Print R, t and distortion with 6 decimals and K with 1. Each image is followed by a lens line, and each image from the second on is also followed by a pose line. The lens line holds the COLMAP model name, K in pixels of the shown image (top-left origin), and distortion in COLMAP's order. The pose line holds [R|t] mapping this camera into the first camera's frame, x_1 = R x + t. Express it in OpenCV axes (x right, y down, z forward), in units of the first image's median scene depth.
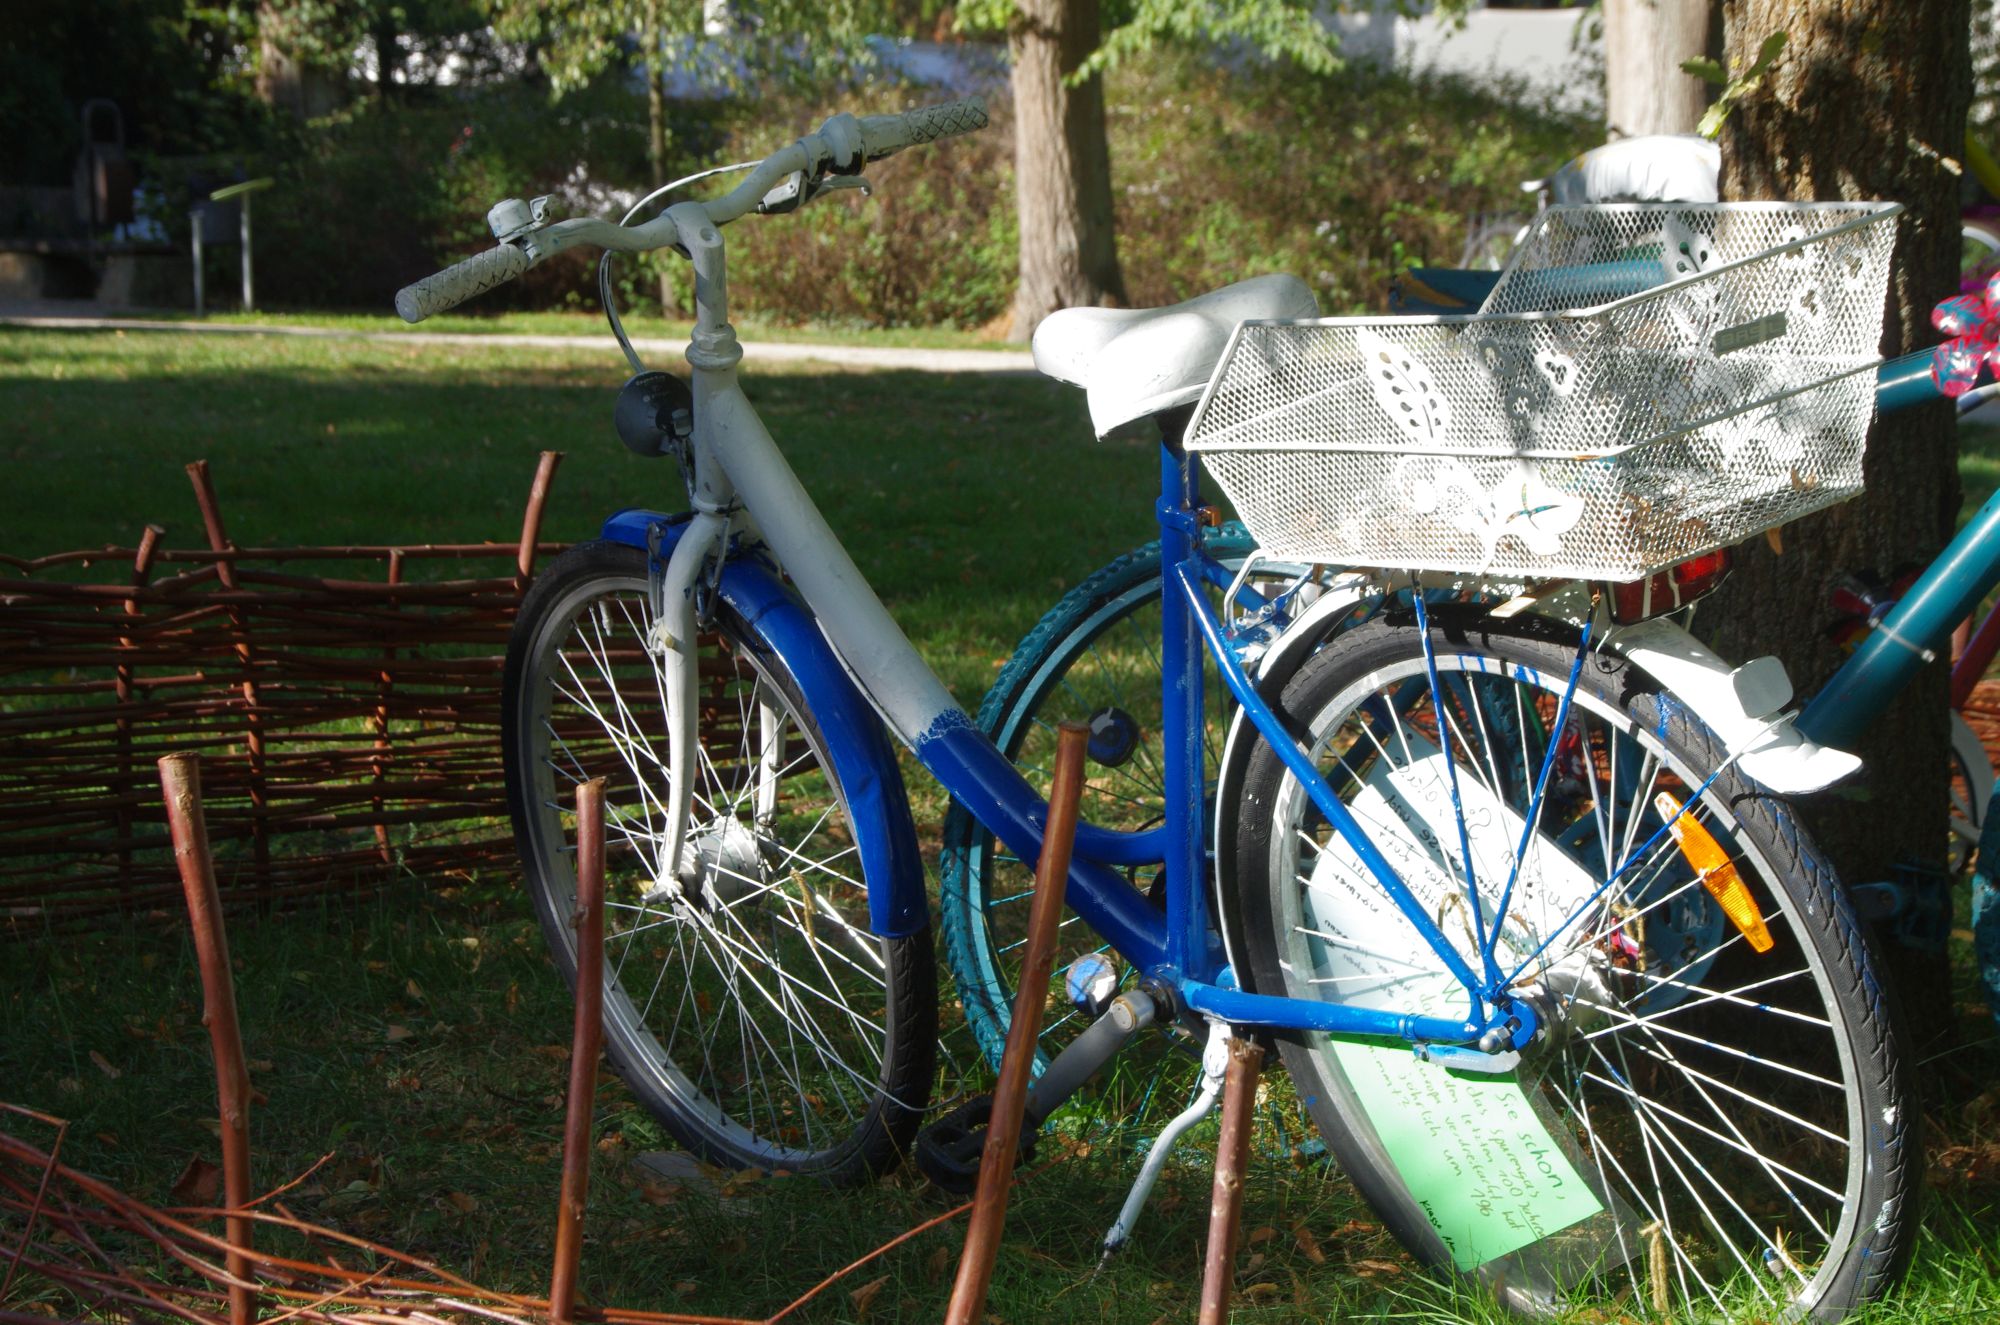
lens RADIAL K [[5207.3, 0, 1000.0], [0, 5207.3, 662.5], [0, 0, 1]] dist [0.887945, -0.111498]
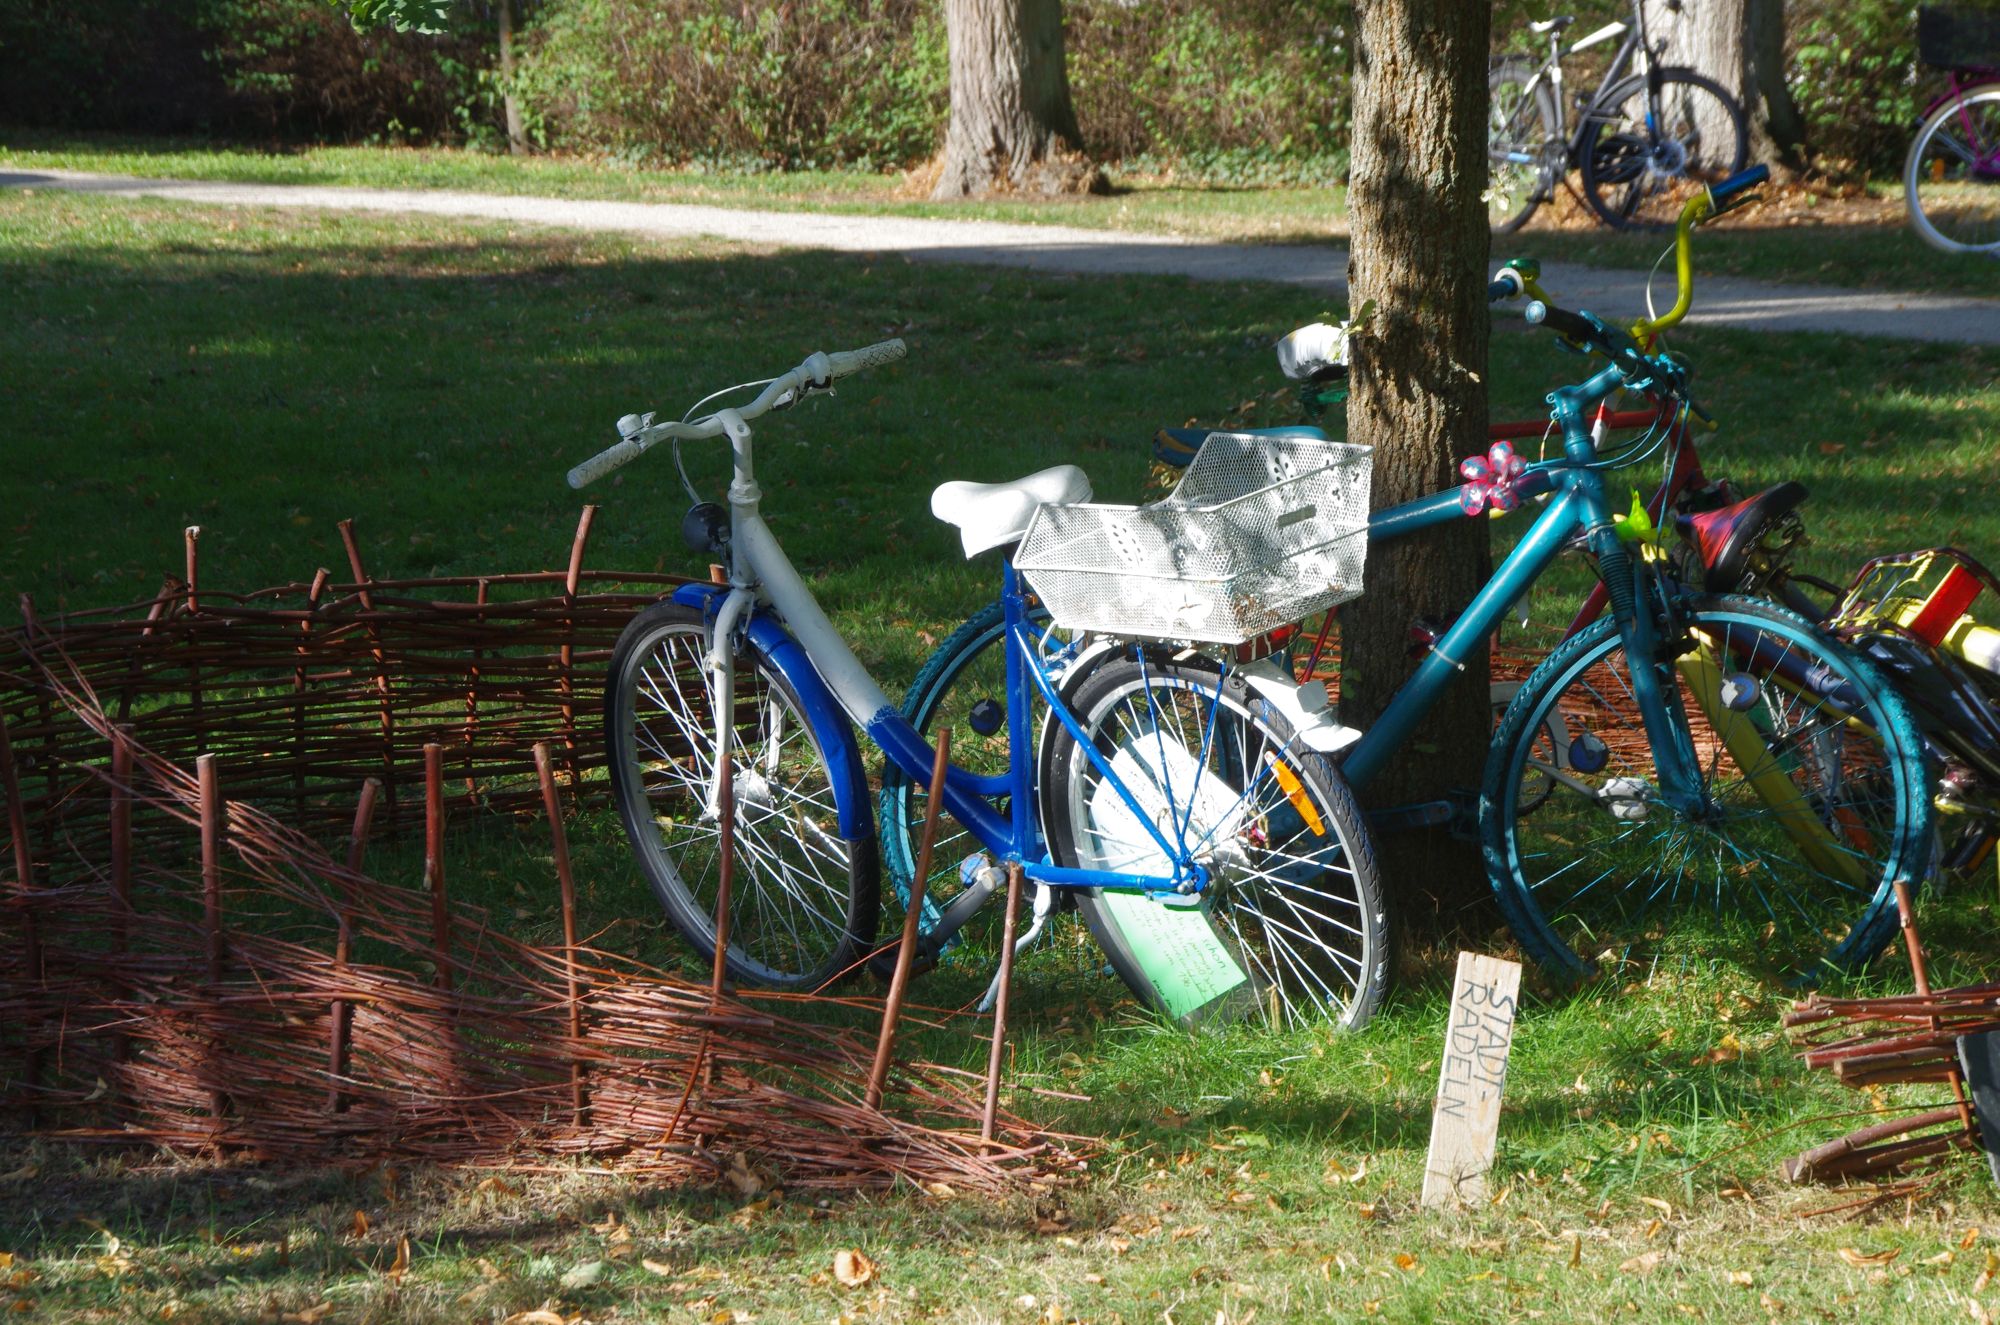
lens RADIAL K [[7623.7, 0, 1000.0], [0, 7623.7, 662.5], [0, 0, 1]] dist [1.911205, 0.886207]
pose [[0.999928, -0.008932, 0.008020, 0.007830], [0.008802, 0.999832, 0.016099, -0.045435], [-0.008163, -0.016028, 0.999838, -1.510971]]
